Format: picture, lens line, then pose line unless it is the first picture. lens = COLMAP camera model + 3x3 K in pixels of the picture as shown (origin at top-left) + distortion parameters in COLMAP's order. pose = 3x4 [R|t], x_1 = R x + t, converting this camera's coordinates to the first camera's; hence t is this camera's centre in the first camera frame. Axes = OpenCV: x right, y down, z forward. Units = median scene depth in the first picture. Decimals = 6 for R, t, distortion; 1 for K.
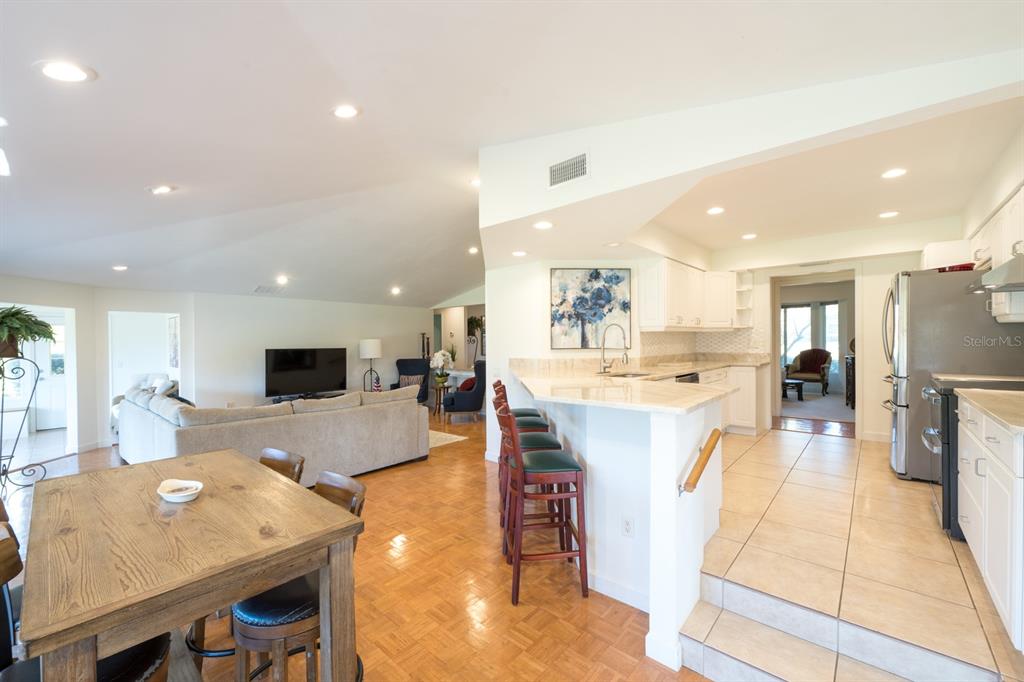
lens RADIAL K [[405.8, 0, 513.5], [0, 405.8, 345.8], [0, 0, 1]] dist [-0.006040, -0.000561]
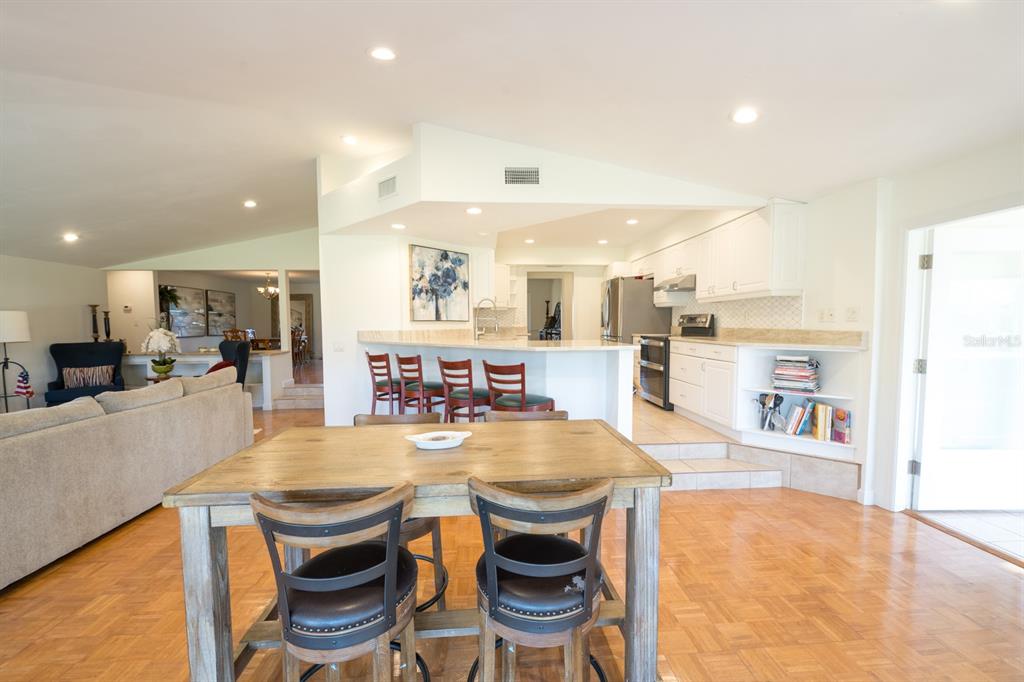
lens RADIAL K [[408.7, 0, 509.9], [0, 408.7, 348.2], [0, 0, 1]] dist [-0.004924, -0.000369]
pose [[0.702369, -0.037943, 0.710801, -0.491401], [0.006464, 0.998877, 0.046933, 0.030496], [-0.711784, -0.028369, 0.701825, 0.061560]]
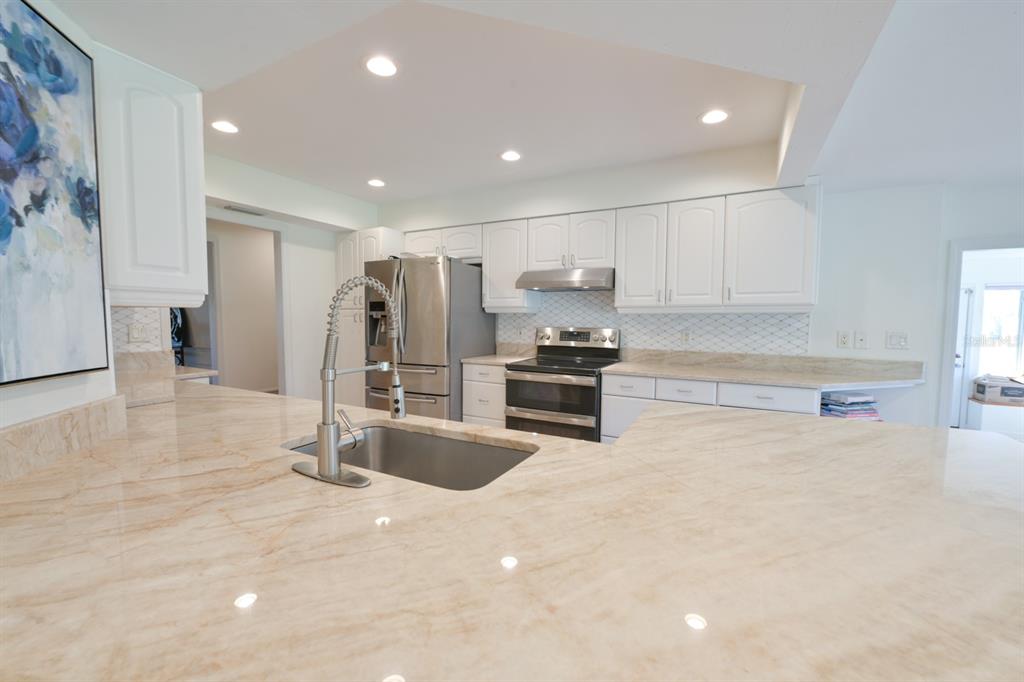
lens RADIAL K [[423.1, 0, 515.6], [0, 423.1, 344.0], [0, 0, 1]] dist [-0.000460, -0.000076]
pose [[-0.234060, -0.053456, 0.970752, -0.043388], [0.006508, 0.998379, 0.056546, -0.023462], [-0.972200, 0.019553, -0.233332, 0.807372]]
